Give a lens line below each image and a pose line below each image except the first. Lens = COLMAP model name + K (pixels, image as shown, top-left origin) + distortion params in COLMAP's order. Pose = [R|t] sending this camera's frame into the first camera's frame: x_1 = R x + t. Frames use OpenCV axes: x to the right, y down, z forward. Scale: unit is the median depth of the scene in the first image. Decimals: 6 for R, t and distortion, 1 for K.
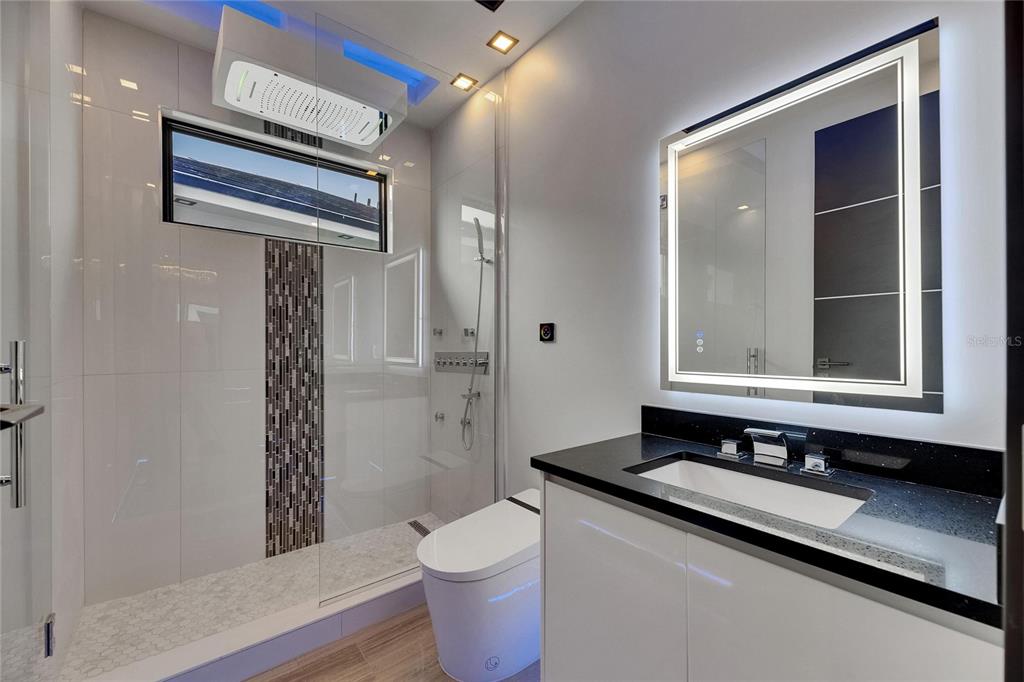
lens RADIAL K [[409.0, 0, 513.3], [0, 409.0, 342.9], [0, 0, 1]] dist [0.005695, -0.000708]
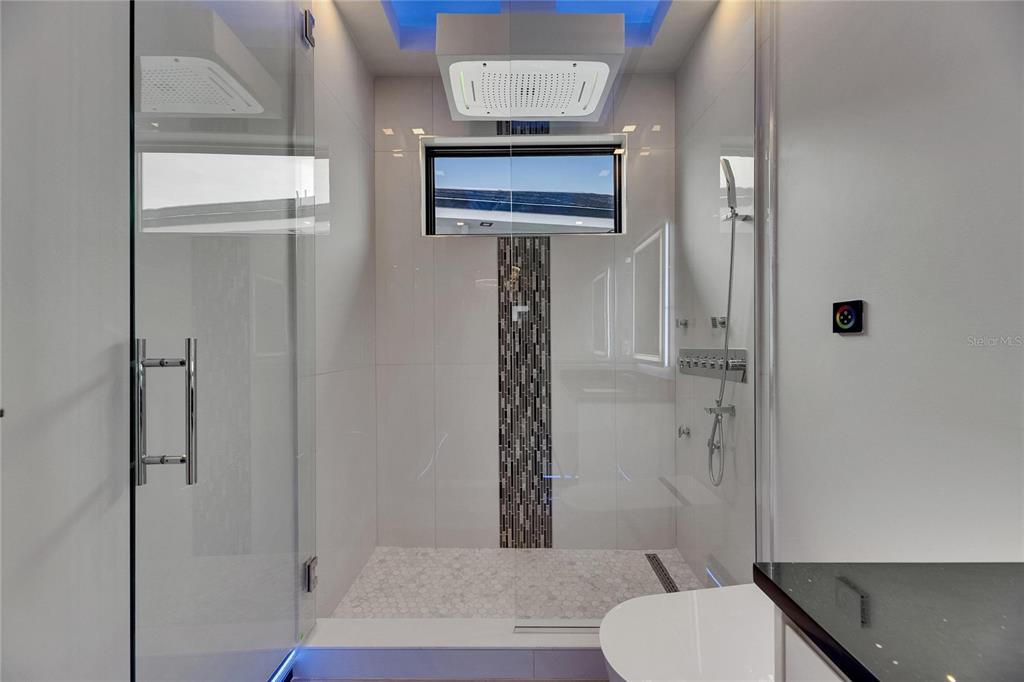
lens RADIAL K [[409.0, 0, 512.7], [0, 409.0, 339.5], [0, 0, 1]] dist [0.005695, -0.000708]
pose [[0.778353, -0.004203, -0.627813, 0.066329], [0.006307, 0.999979, 0.001123, 0.001532], [0.627795, -0.004834, 0.778363, 0.217540]]
